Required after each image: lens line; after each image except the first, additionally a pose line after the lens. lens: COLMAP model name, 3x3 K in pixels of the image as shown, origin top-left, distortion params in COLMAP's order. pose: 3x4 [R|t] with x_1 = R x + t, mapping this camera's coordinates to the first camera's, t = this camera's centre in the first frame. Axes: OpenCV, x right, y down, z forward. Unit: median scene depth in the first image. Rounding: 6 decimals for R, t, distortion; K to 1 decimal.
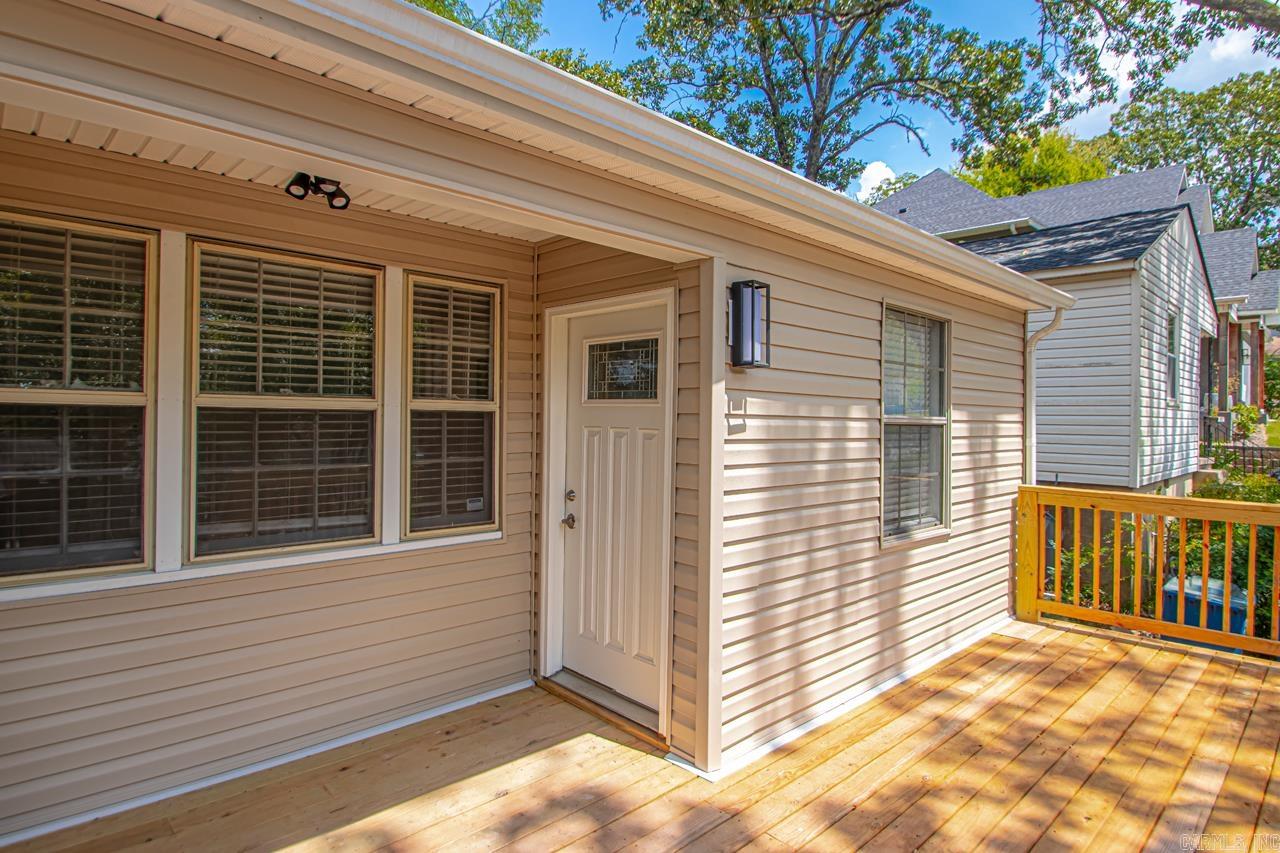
lens RADIAL K [[695.8, 0, 654.7], [0, 695.8, 426.2], [0, 0, 1]] dist [0.002467, -0.022267]
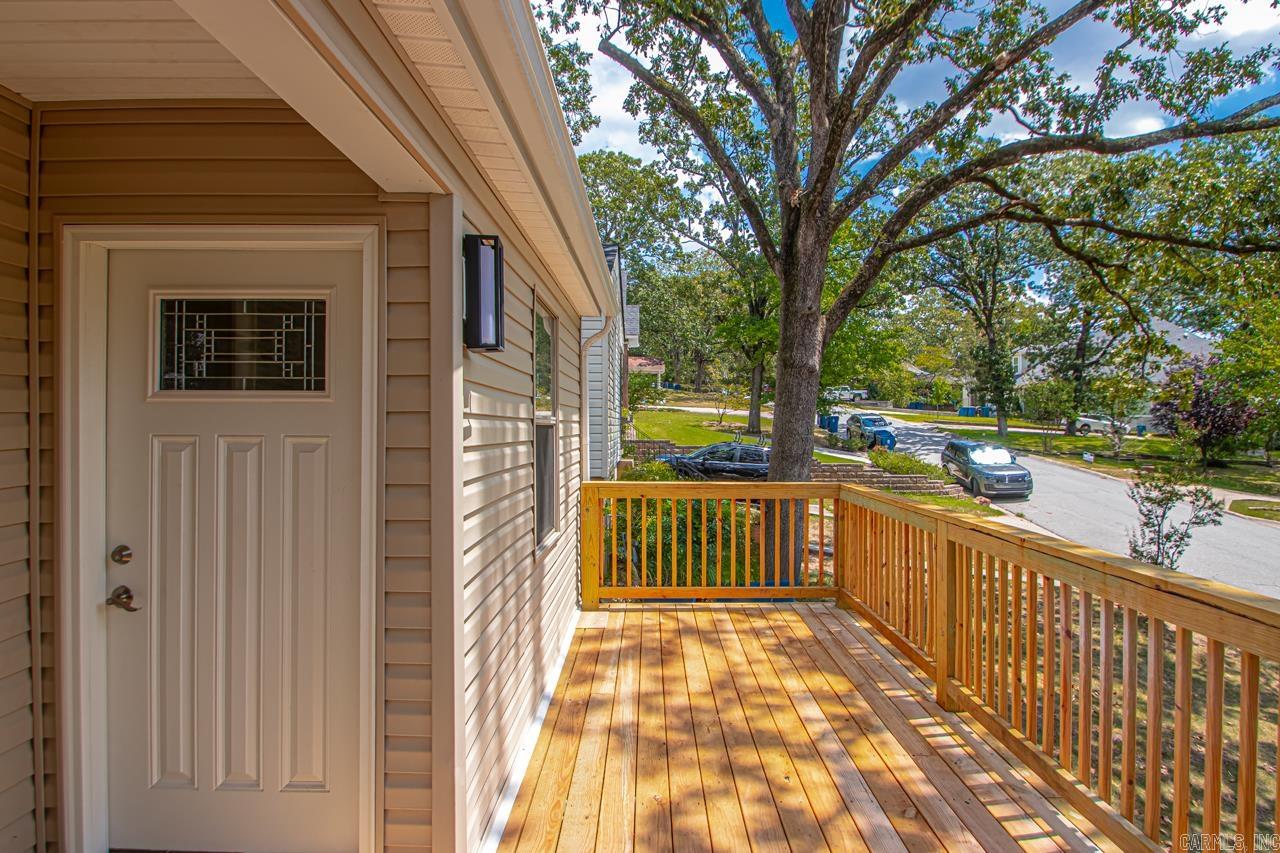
lens RADIAL K [[695.8, 0, 654.7], [0, 695.8, 426.2], [0, 0, 1]] dist [0.002467, -0.022267]
pose [[0.686547, -0.015404, 0.726923, -0.234609], [0.018633, 0.999820, 0.003589, -0.001562], [-0.726847, 0.011081, 0.686710, 0.280270]]
